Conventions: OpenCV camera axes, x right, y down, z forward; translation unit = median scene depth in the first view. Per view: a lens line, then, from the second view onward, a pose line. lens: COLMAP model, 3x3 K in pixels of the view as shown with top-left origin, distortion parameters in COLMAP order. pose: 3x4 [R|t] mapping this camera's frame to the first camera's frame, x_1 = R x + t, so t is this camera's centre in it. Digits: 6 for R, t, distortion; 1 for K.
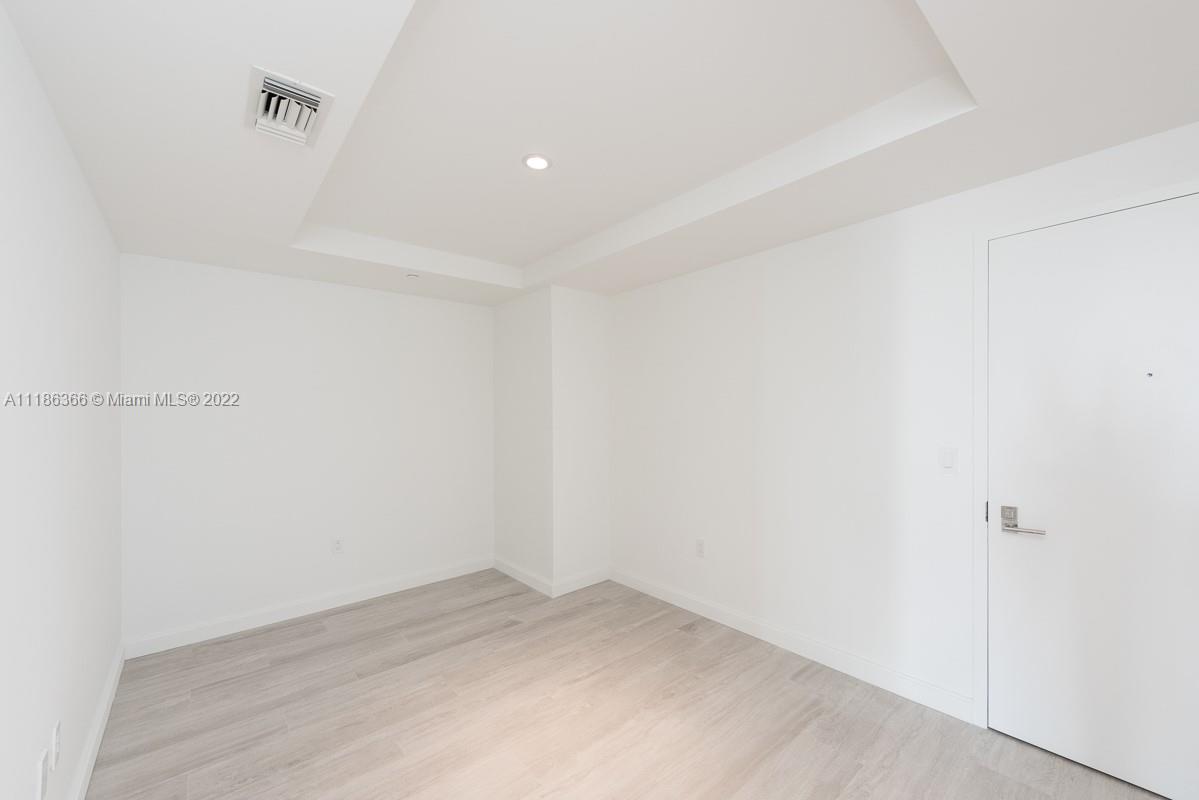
lens RADIAL K [[468.9, 0, 602.2], [0, 468.9, 405.1], [0, 0, 1]] dist [0.011048, -0.003826]
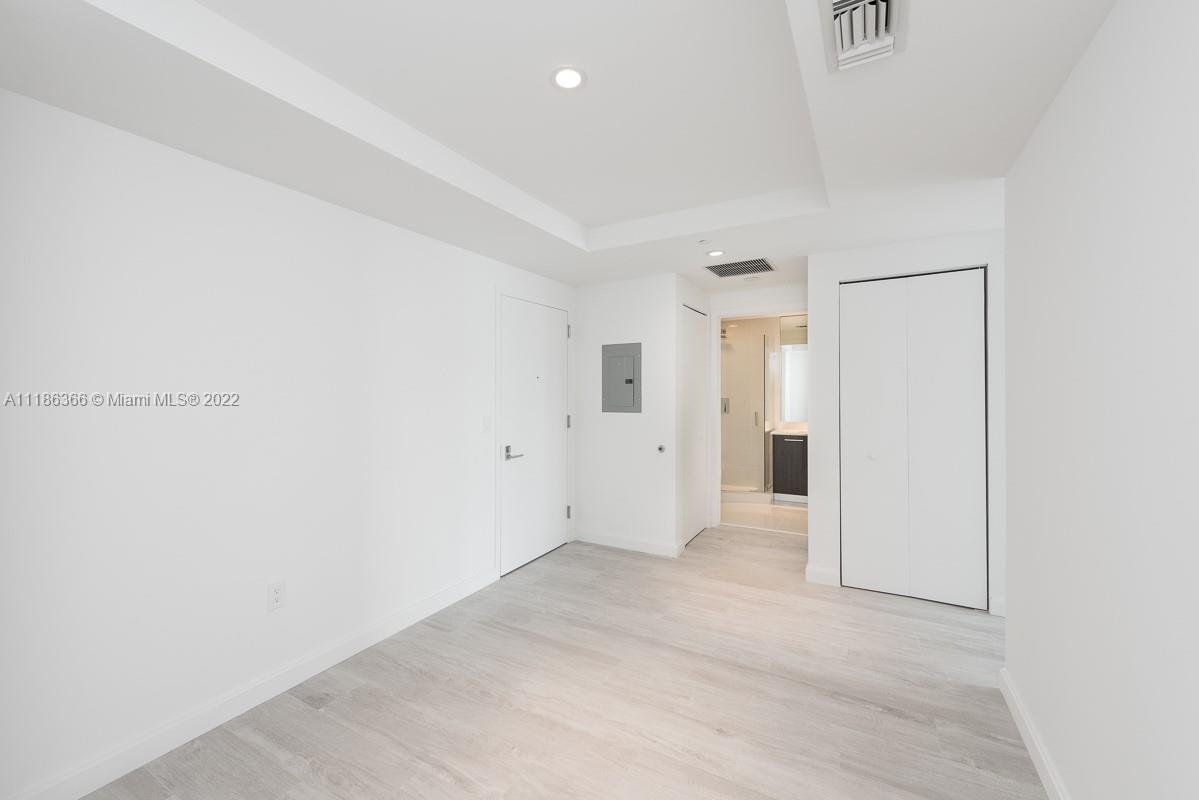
lens RADIAL K [[468.9, 0, 603.3], [0, 468.9, 395.0], [0, 0, 1]] dist [0.011048, -0.003826]
pose [[-0.337879, 0.006353, 0.941168, -0.765664], [0.004807, 0.999976, -0.005025, 0.027524], [-0.941177, 0.002826, -0.337902, 1.019400]]
